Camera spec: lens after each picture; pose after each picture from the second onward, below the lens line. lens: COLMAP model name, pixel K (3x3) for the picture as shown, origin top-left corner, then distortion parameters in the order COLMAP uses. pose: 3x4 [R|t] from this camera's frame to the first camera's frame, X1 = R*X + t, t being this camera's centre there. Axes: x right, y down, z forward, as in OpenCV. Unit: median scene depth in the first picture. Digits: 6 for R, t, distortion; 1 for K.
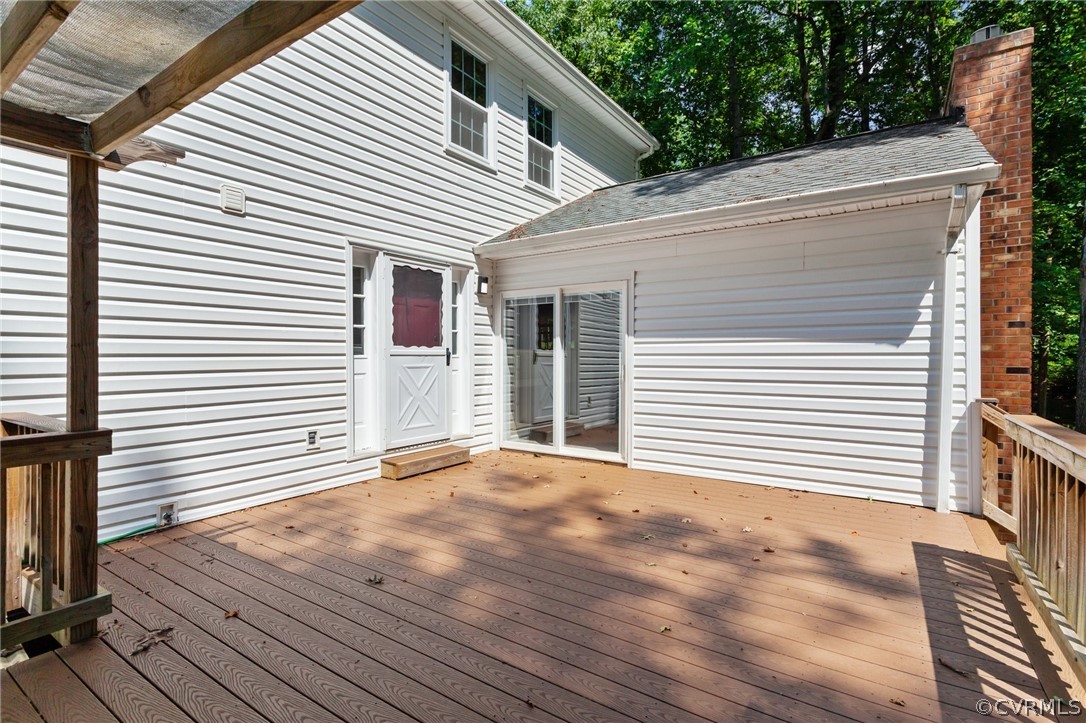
lens RADIAL K [[516.9, 0, 552.2], [0, 516.9, 357.8], [0, 0, 1]] dist [-0.003899, -0.000344]
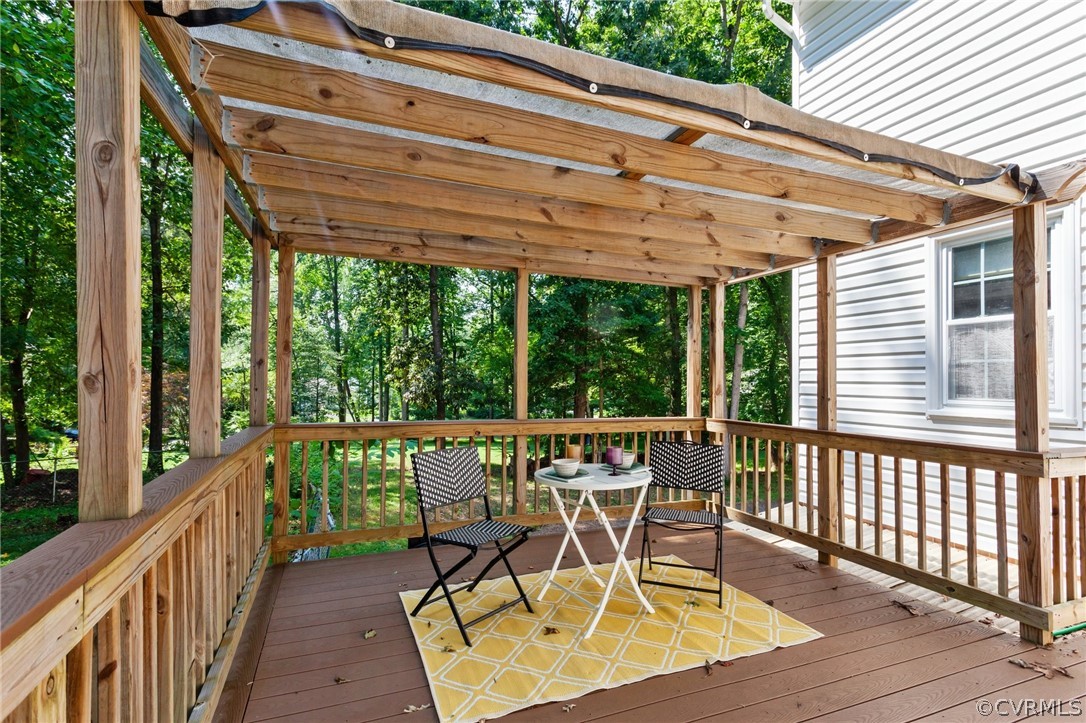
lens RADIAL K [[516.9, 0, 540.9], [0, 516.9, 372.3], [0, 0, 1]] dist [-0.003899, -0.000344]
pose [[-0.568791, -0.012044, -0.822394, 0.603466], [-0.009299, 0.999923, -0.008213, -0.009631], [0.822429, 0.002976, -0.568860, 0.767640]]
